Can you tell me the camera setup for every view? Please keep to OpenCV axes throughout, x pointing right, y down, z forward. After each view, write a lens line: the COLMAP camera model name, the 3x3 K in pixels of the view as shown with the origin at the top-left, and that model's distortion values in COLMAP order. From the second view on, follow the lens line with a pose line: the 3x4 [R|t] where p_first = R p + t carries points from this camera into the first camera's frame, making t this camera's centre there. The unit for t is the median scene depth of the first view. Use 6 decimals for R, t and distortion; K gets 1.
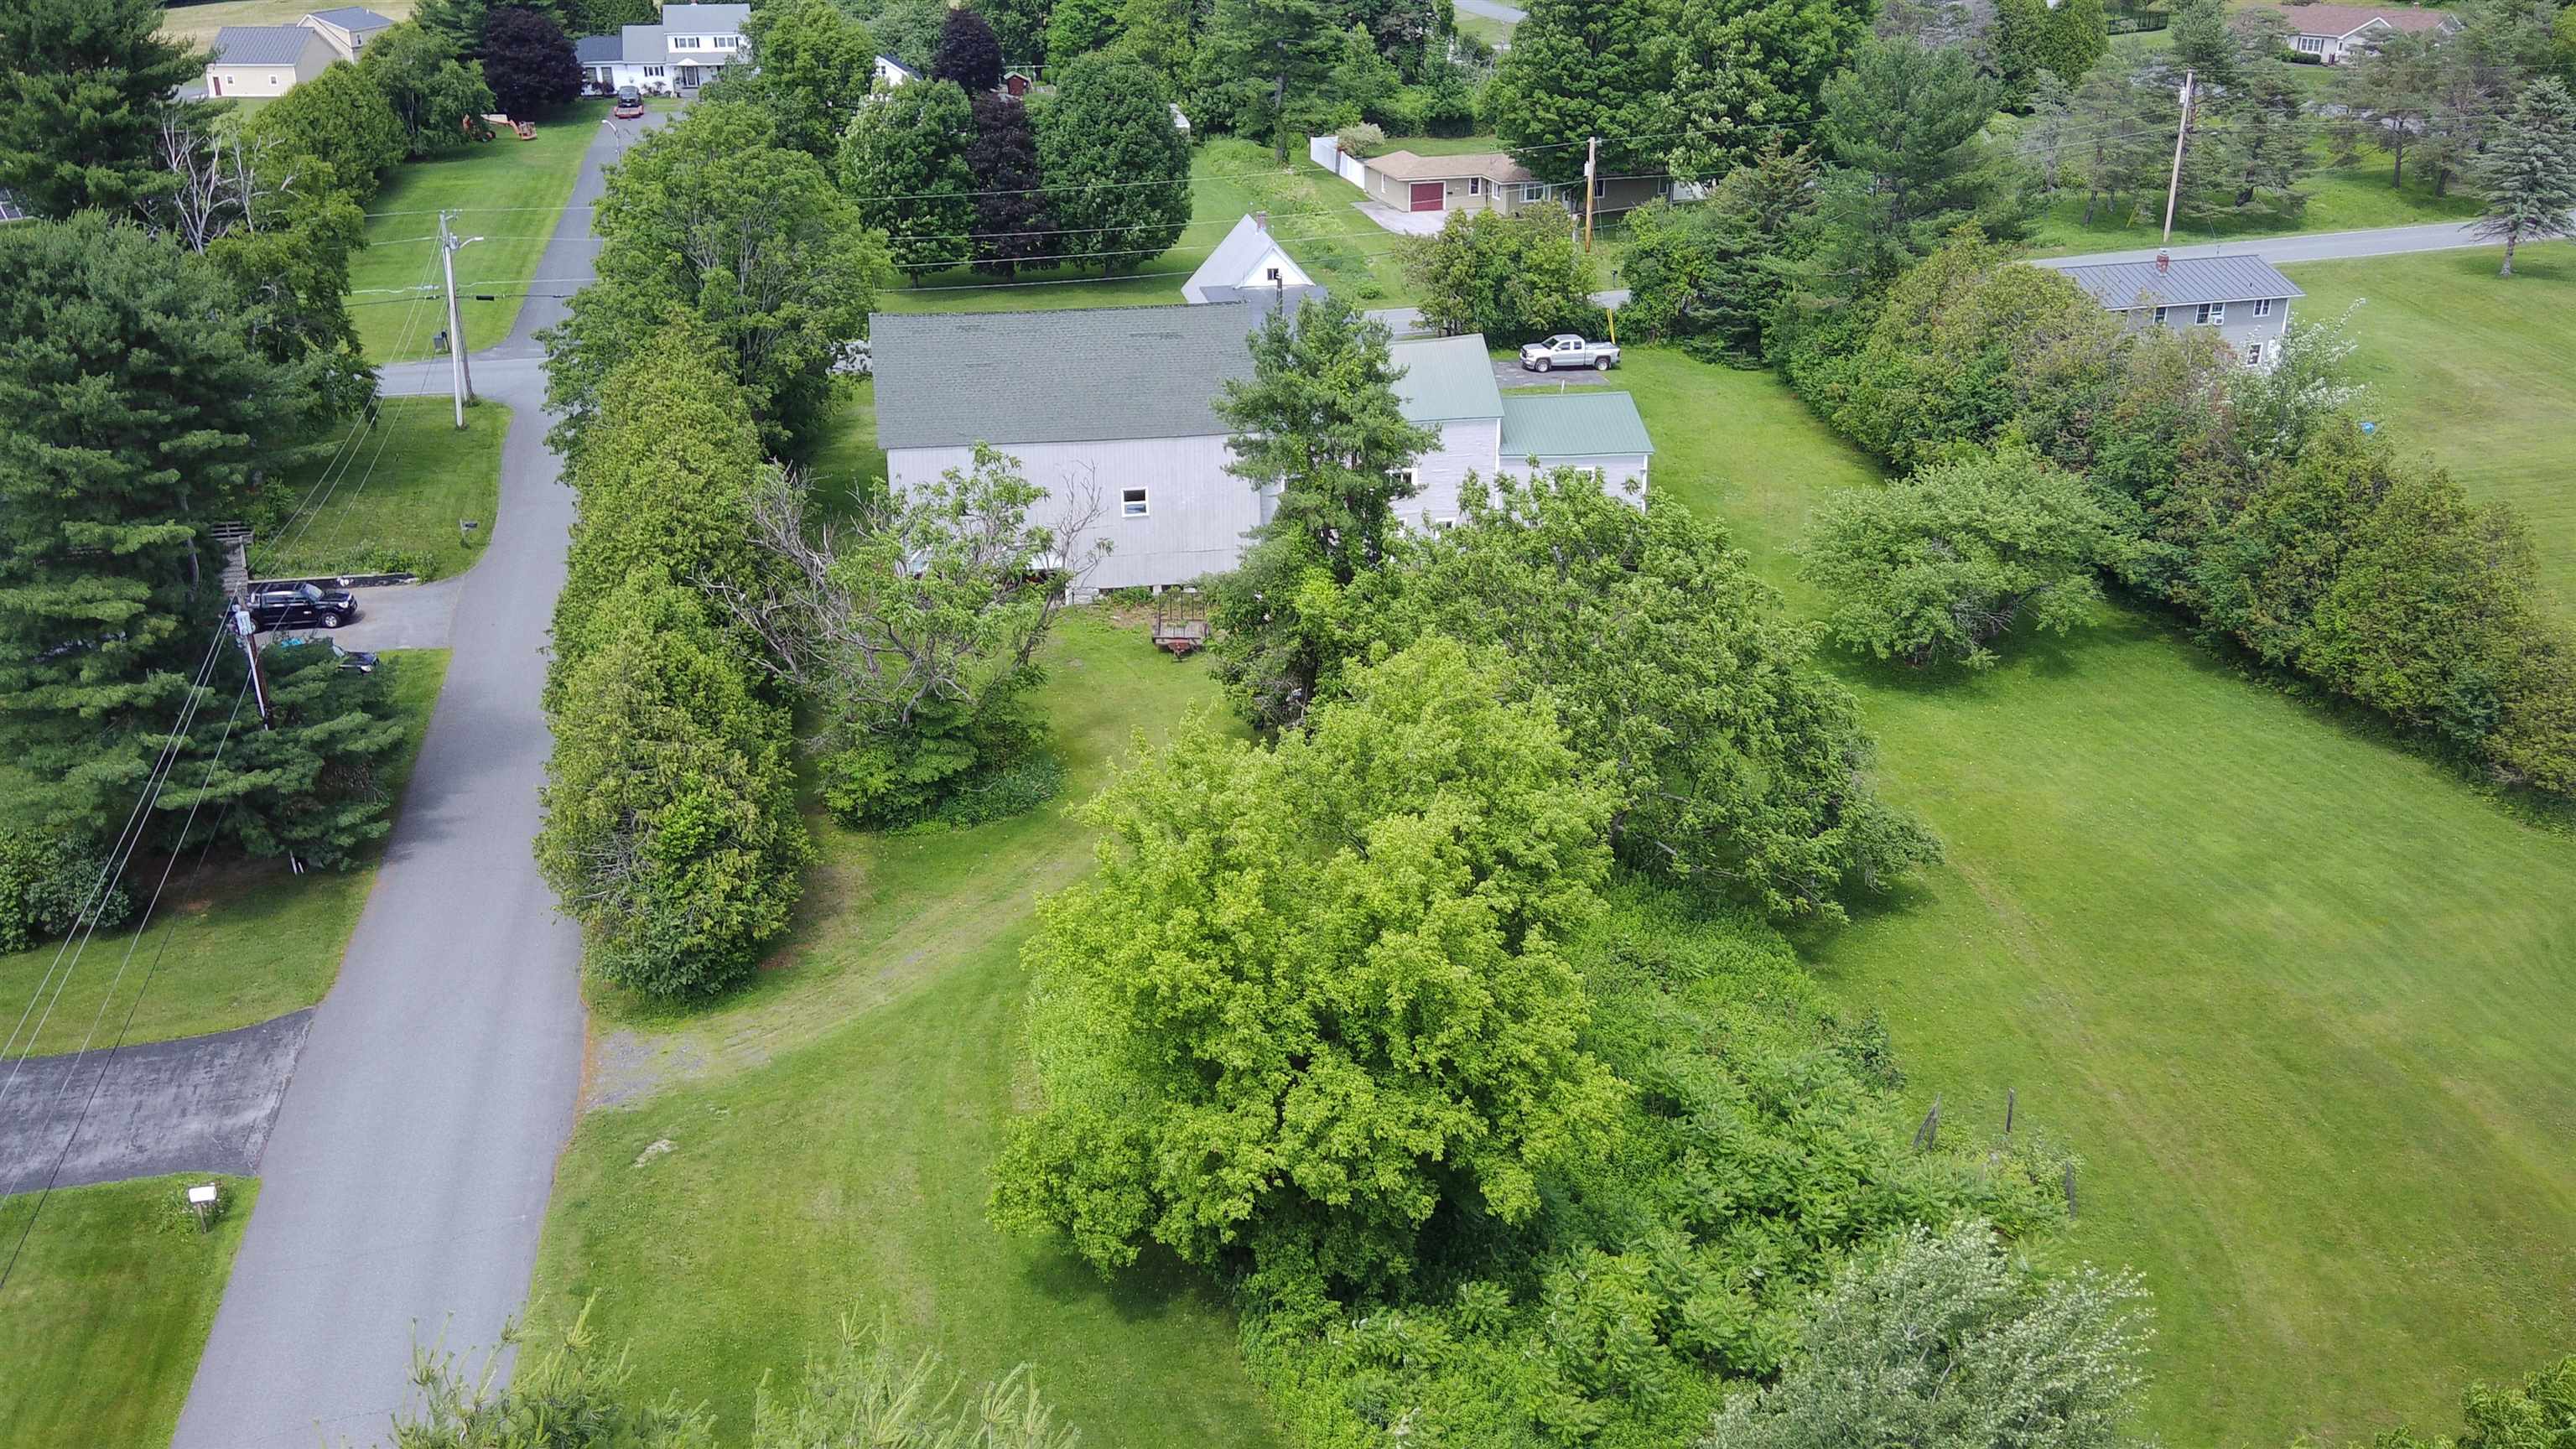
lens RADIAL K [[2153.3, 0, 1291.0], [0, 2153.3, 711.4], [0, 0, 1]] dist [0.137599, -0.231120]
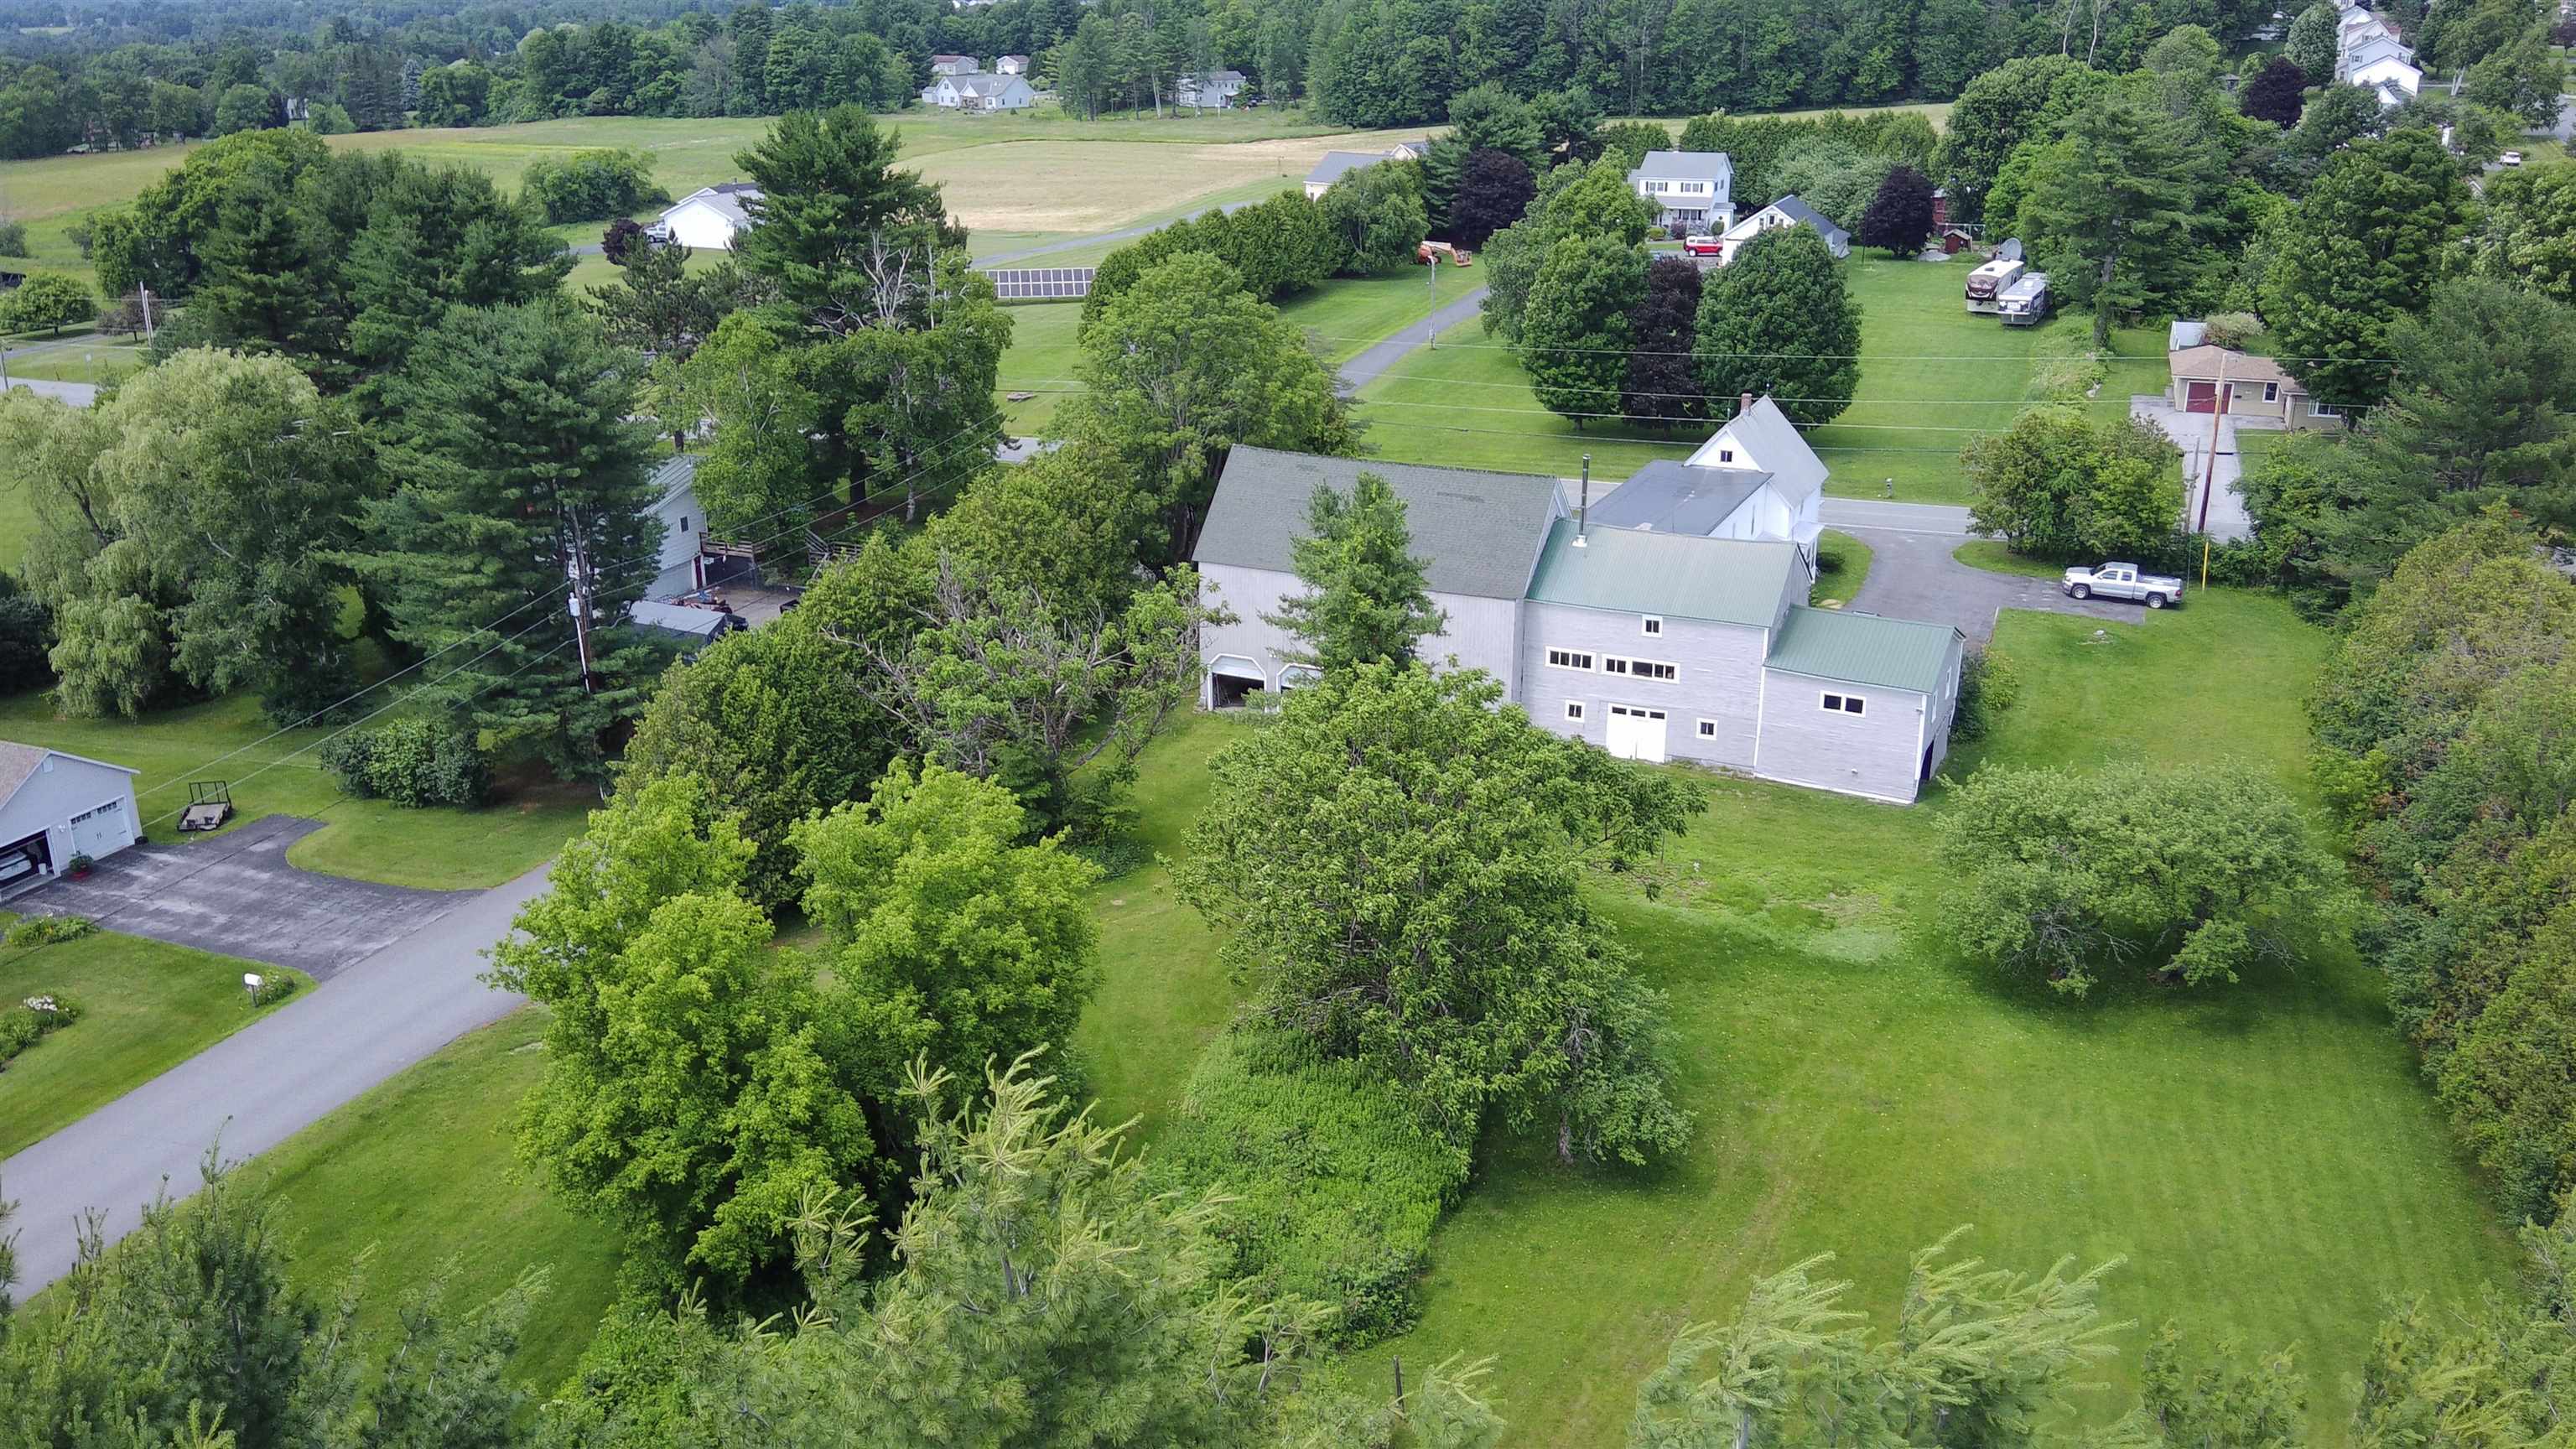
lens RADIAL K [[2153.3, 0, 1291.0], [0, 2153.3, 711.4], [0, 0, 1]] dist [0.137599, -0.231120]
pose [[0.826269, 0.189934, -0.530288, 0.327250], [-0.217315, 0.976040, 0.010980, -0.047156], [0.519667, 0.106167, 0.847747, 0.053185]]
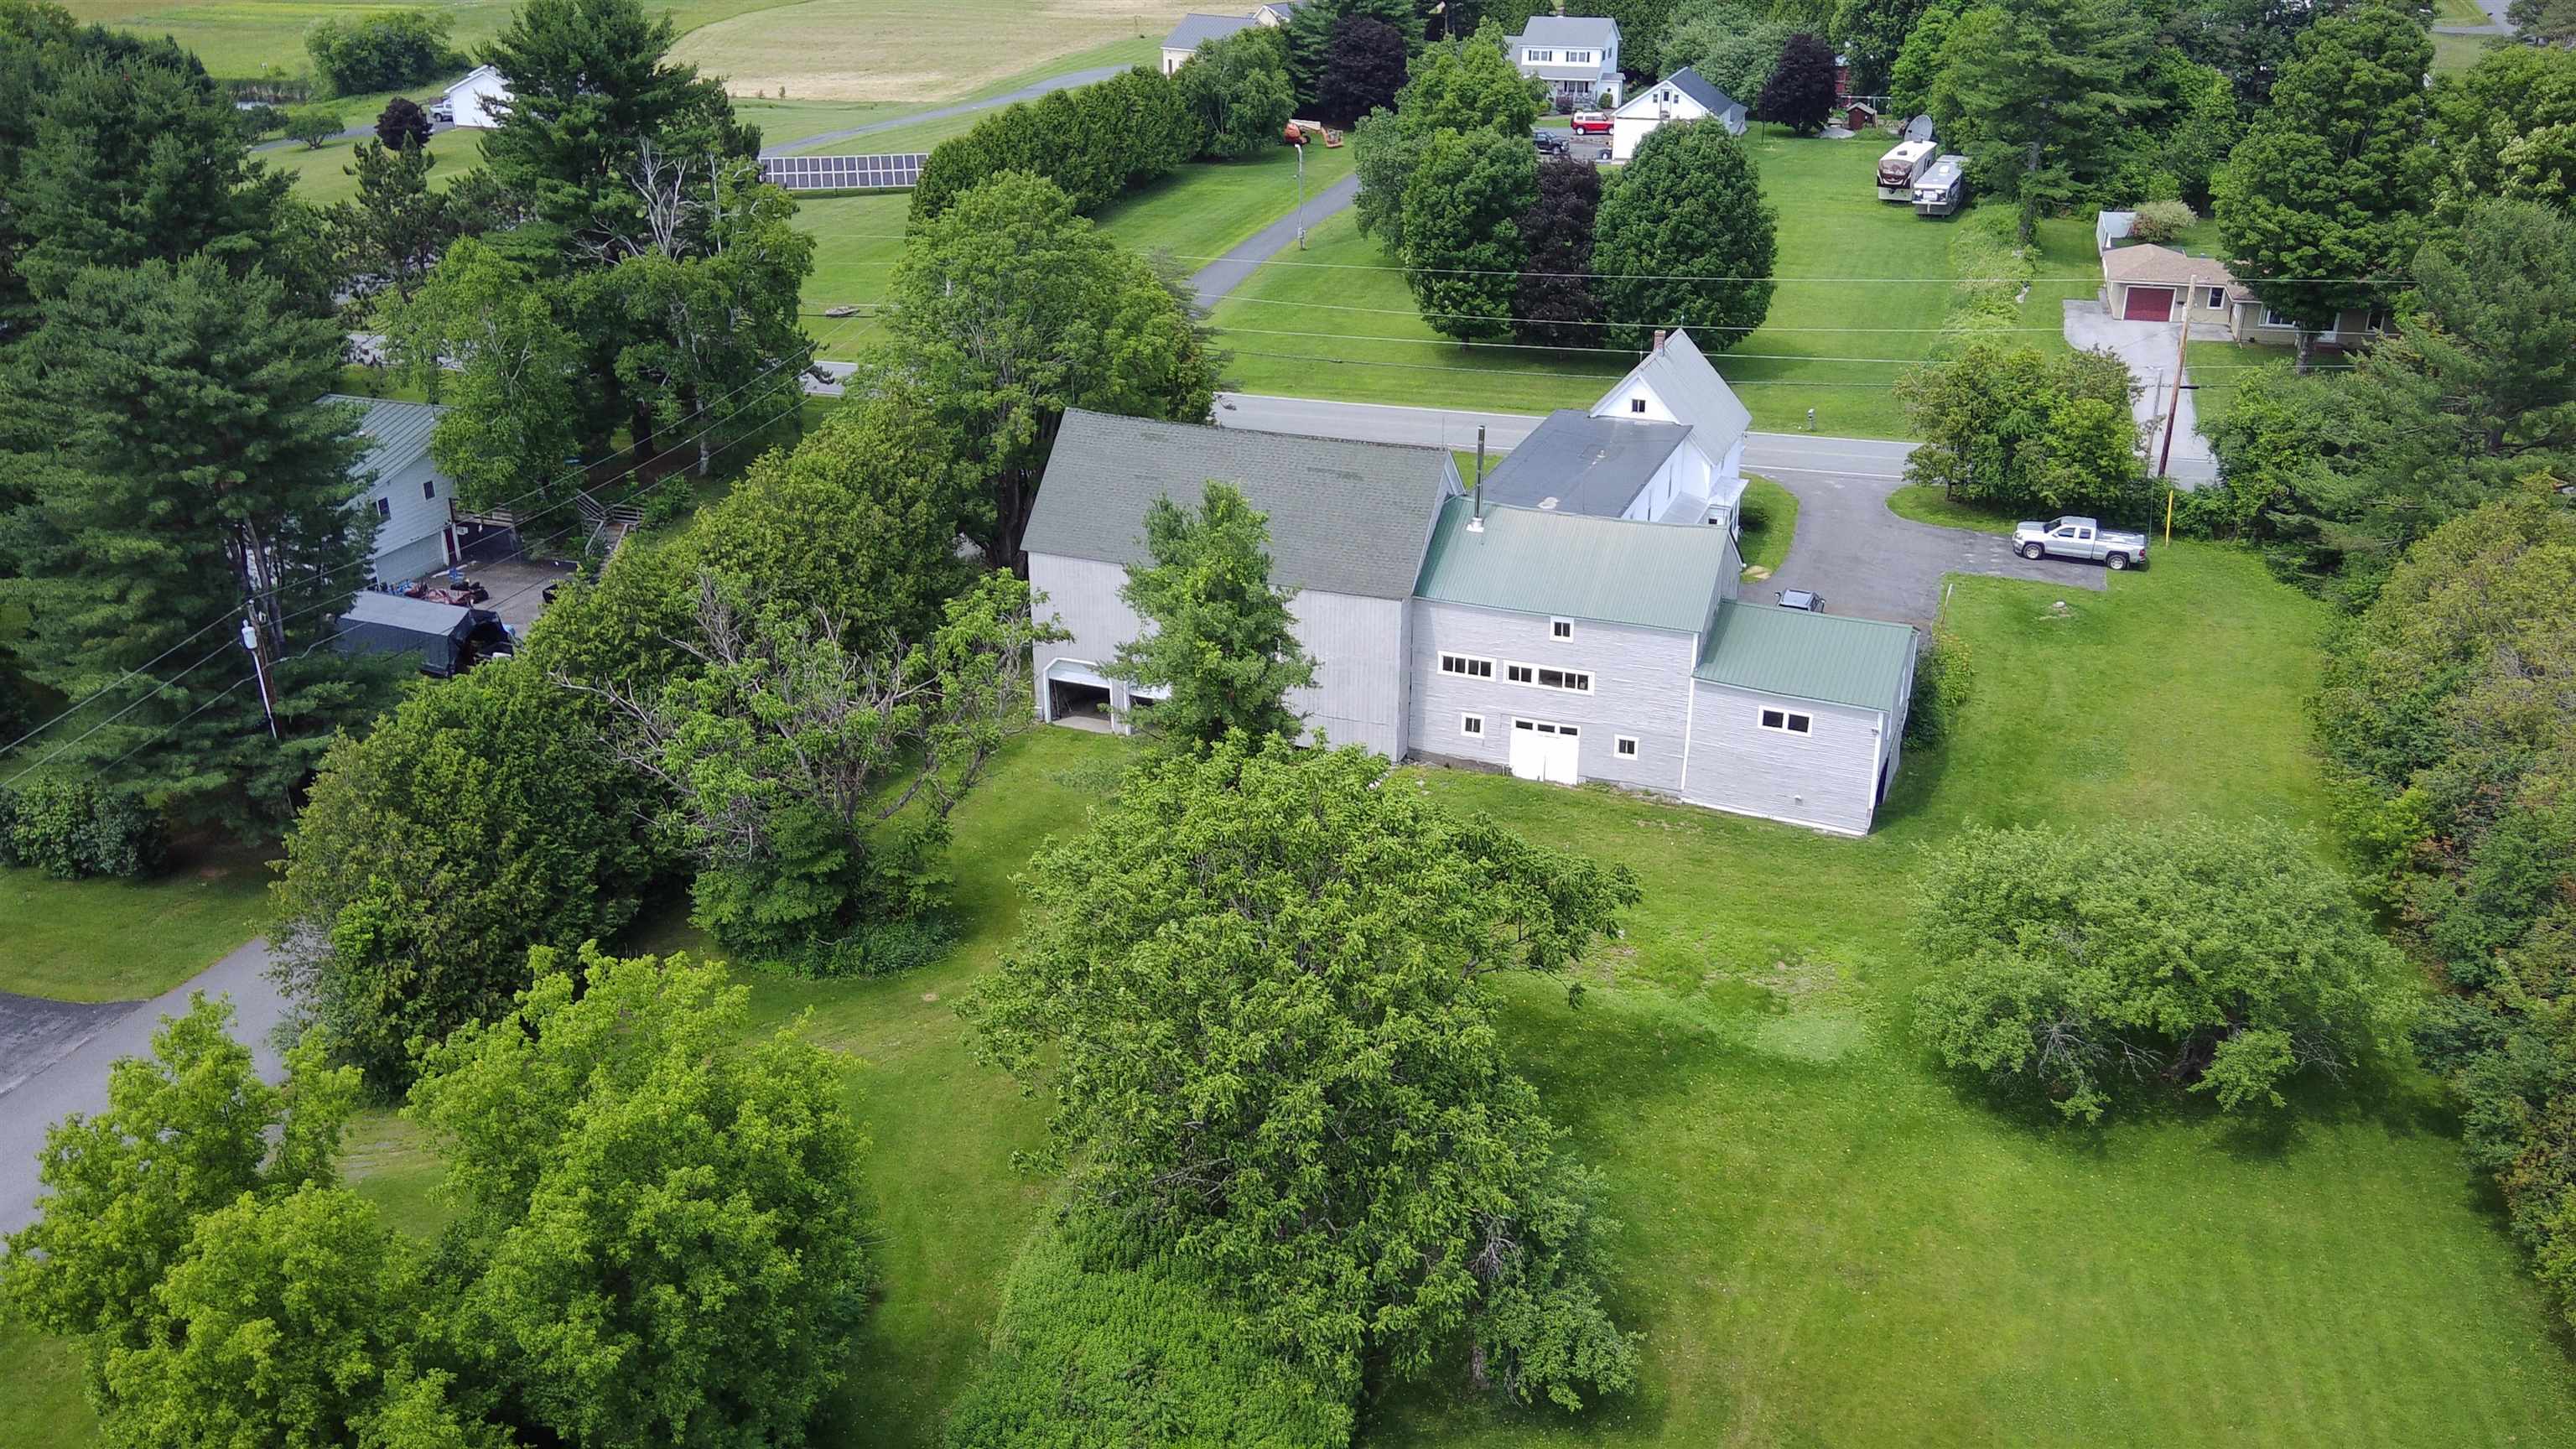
lens RADIAL K [[2153.3, 0, 1291.0], [0, 2153.3, 711.4], [0, 0, 1]] dist [0.137599, -0.231120]
pose [[0.857845, 0.205004, -0.471249, 0.265355], [-0.198505, 0.978001, 0.064101, -0.095376], [0.474023, 0.038557, 0.879668, 0.151346]]
